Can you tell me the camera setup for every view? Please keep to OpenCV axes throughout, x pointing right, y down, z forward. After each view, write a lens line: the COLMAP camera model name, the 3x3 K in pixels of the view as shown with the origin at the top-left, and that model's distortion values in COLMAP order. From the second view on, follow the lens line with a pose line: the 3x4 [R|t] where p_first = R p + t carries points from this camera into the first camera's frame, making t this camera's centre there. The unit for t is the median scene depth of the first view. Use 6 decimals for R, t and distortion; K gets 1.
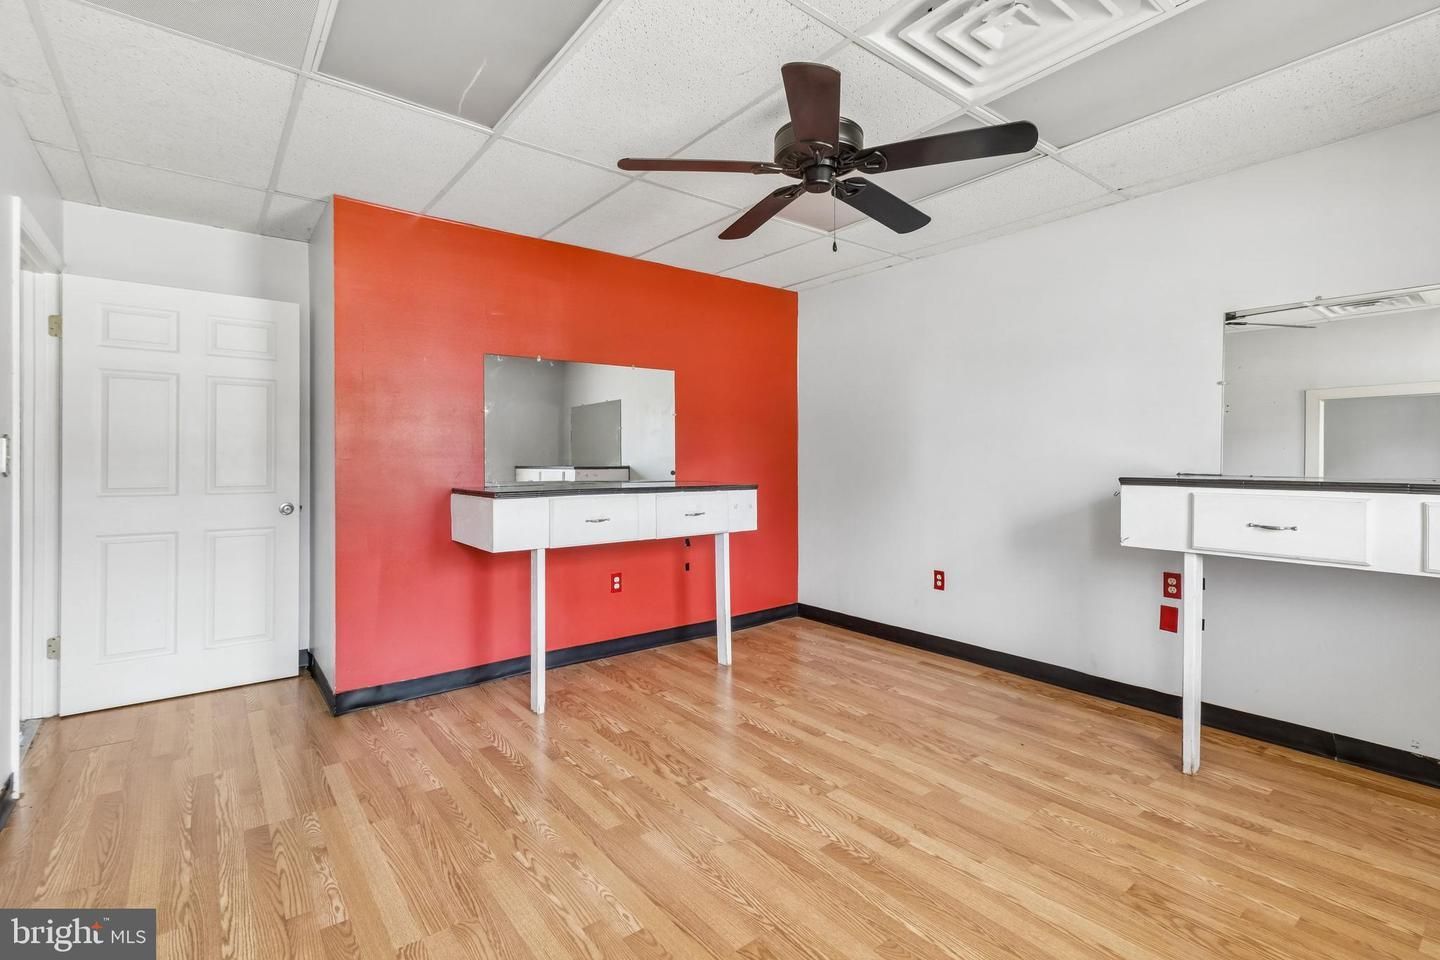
lens RADIAL K [[662.7, 0, 721.4], [0, 662.7, 453.8], [0, 0, 1]] dist [0.009044, 0.000183]
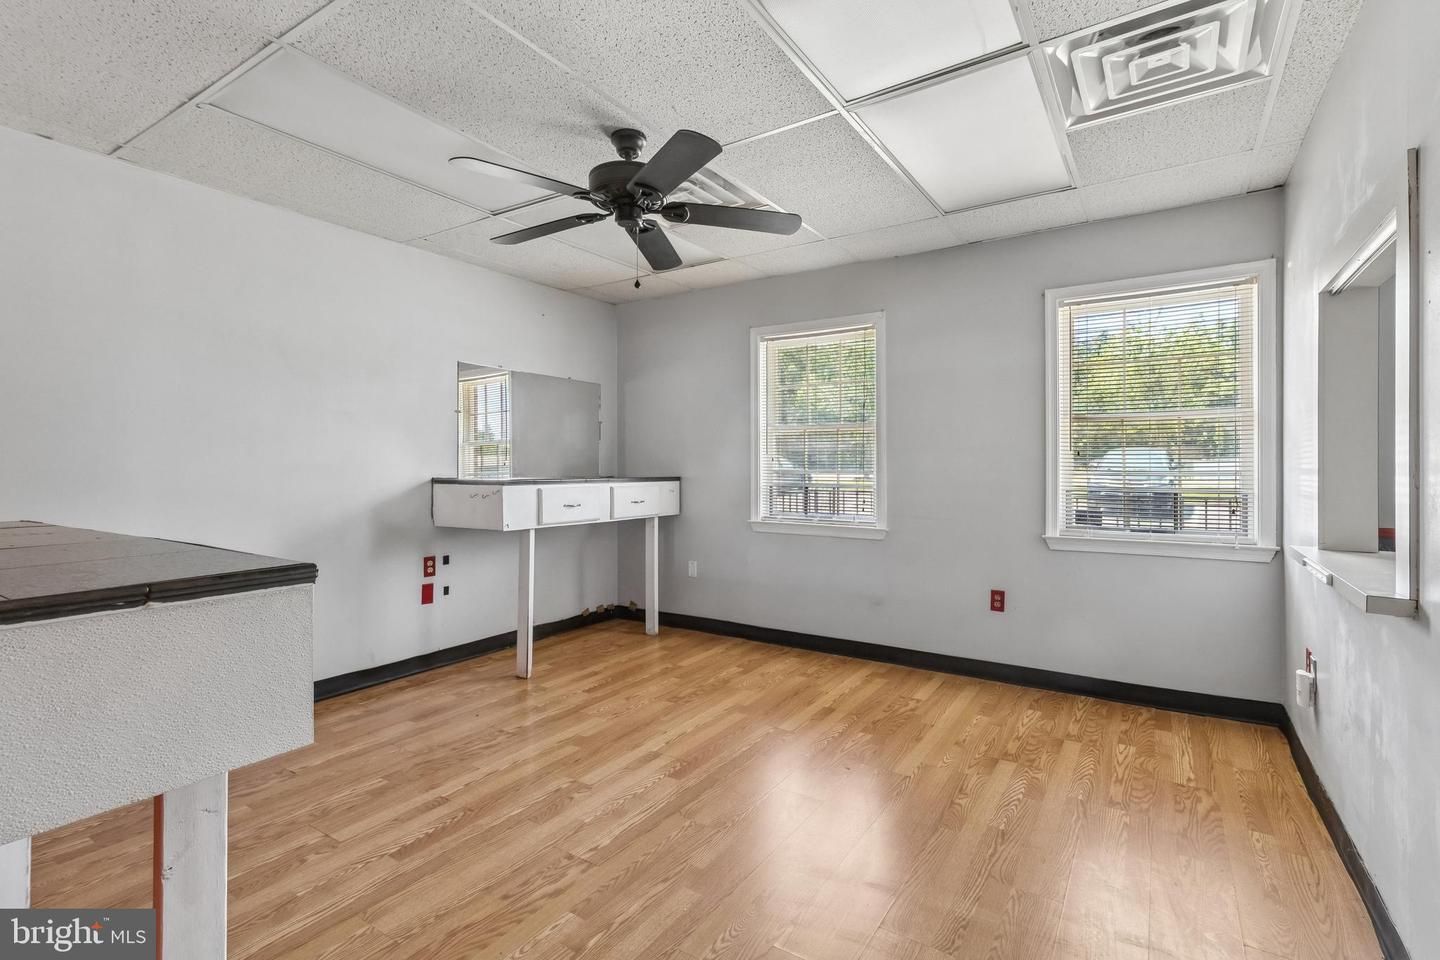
lens RADIAL K [[674.2, 0, 728.2], [0, 674.2, 478.7], [0, 0, 1]] dist [0.003834, 0.000017]
pose [[-0.329787, -0.016532, 0.943910, -0.855668], [-0.005917, 0.999863, 0.015444, 0.010800], [-0.944037, -0.000492, -0.329840, 1.072433]]
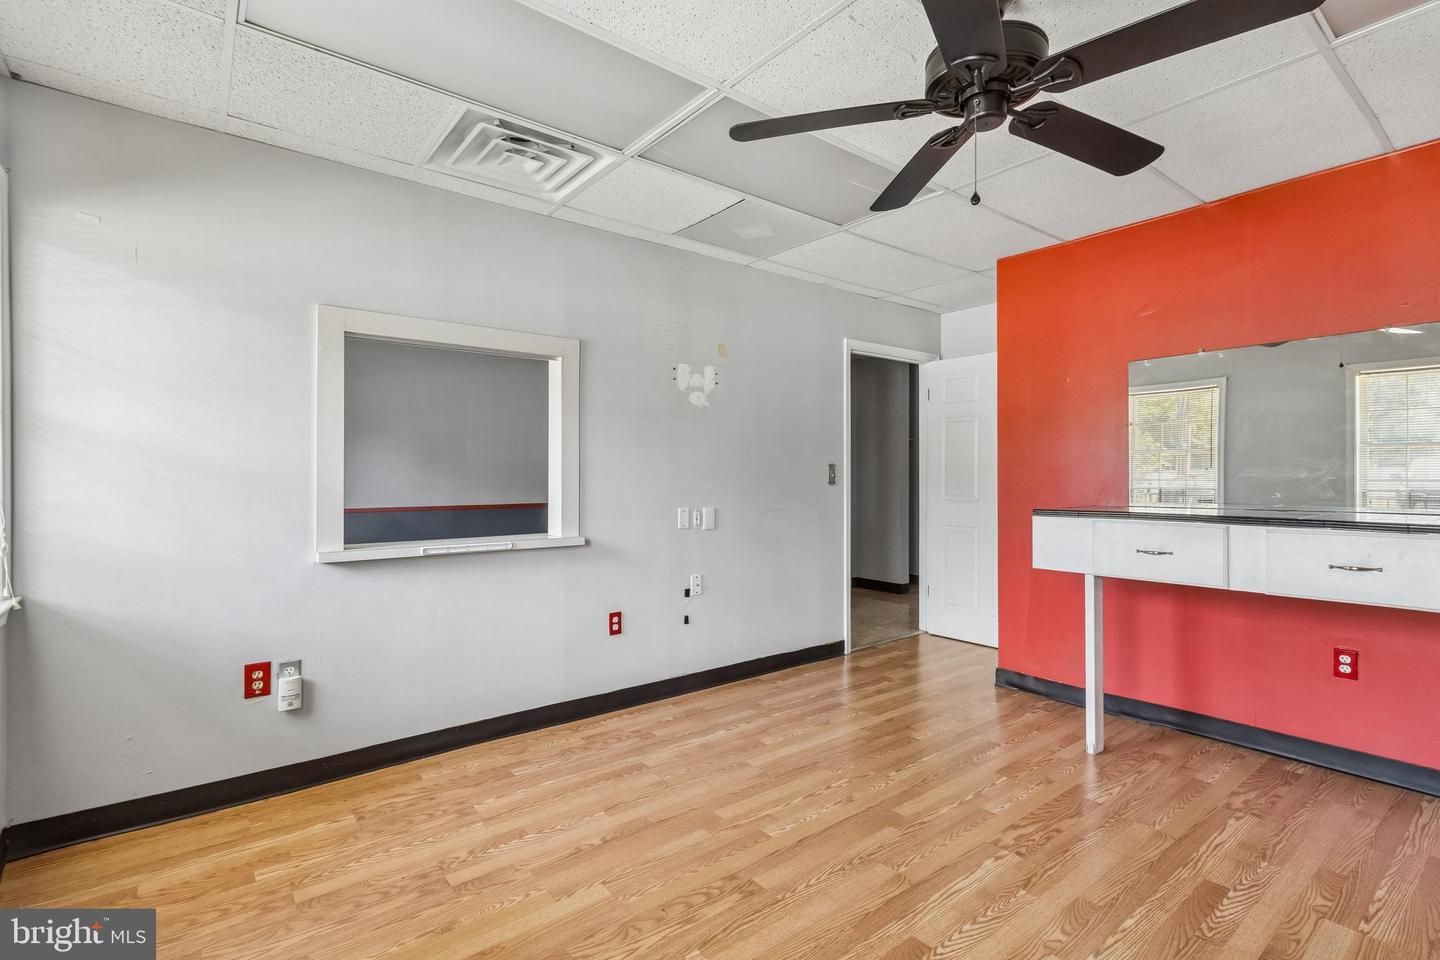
lens RADIAL K [[674.2, 0, 728.2], [0, 674.2, 478.7], [0, 0, 1]] dist [0.003834, 0.000017]
pose [[0.006868, 0.003236, -0.999971, 0.811241], [0.009360, 0.999951, 0.003300, 0.005360], [0.999933, -0.009383, 0.006838, 0.617262]]
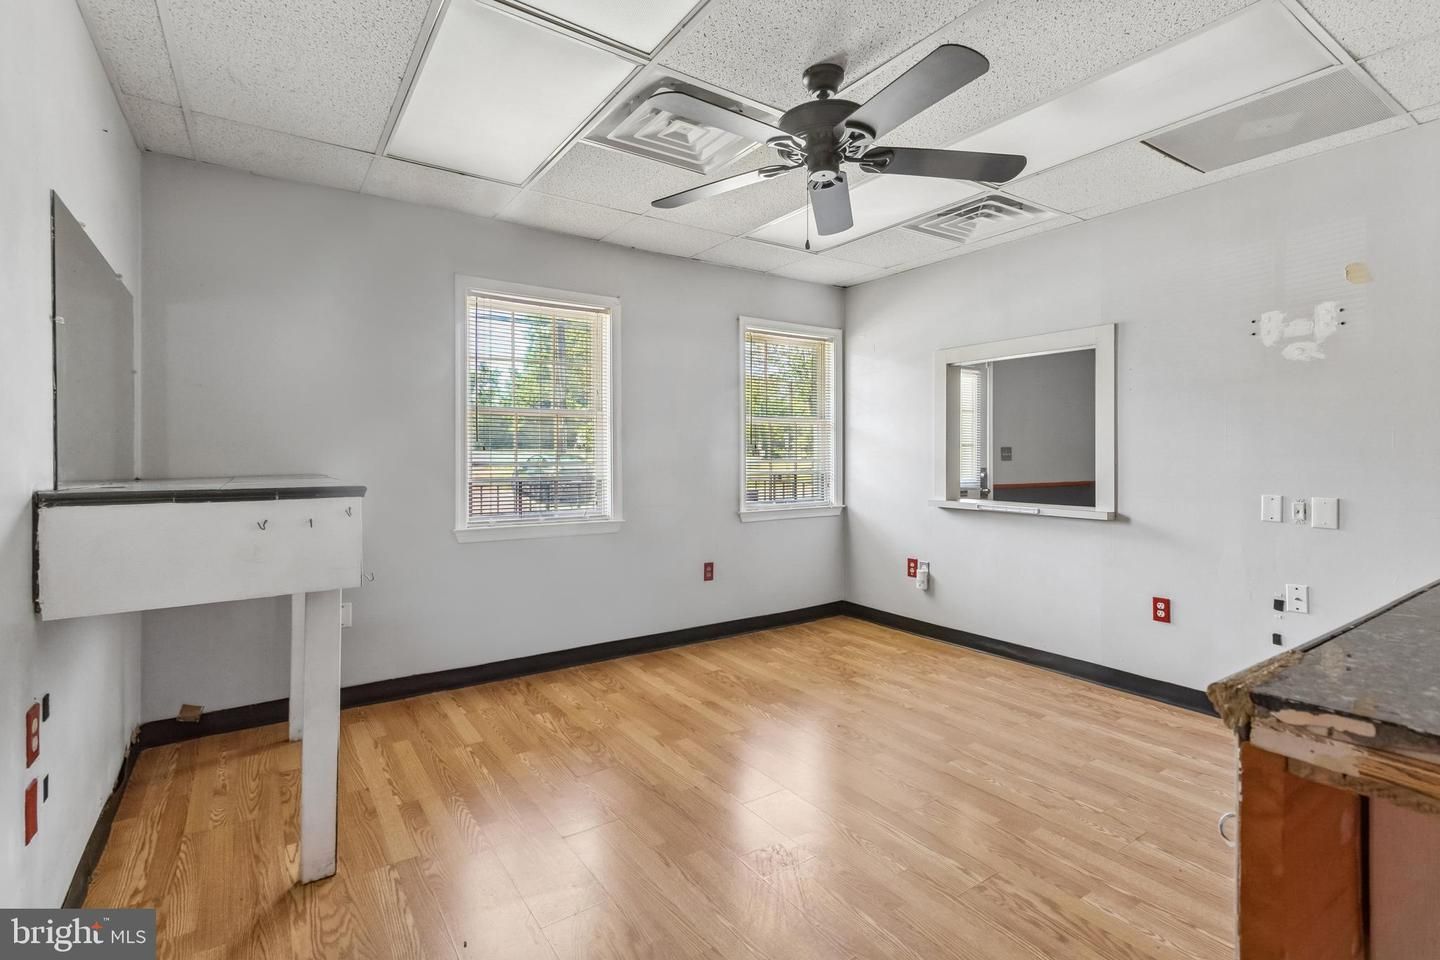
lens RADIAL K [[667.8, 0, 722.9], [0, 667.8, 459.5], [0, 0, 1]] dist [0.003270, -0.000146]
pose [[-0.998429, 0.001510, 0.056004, 0.210533], [0.001549, 0.999999, 0.000651, 0.009847], [-0.056003, 0.000736, -0.998430, 1.732785]]
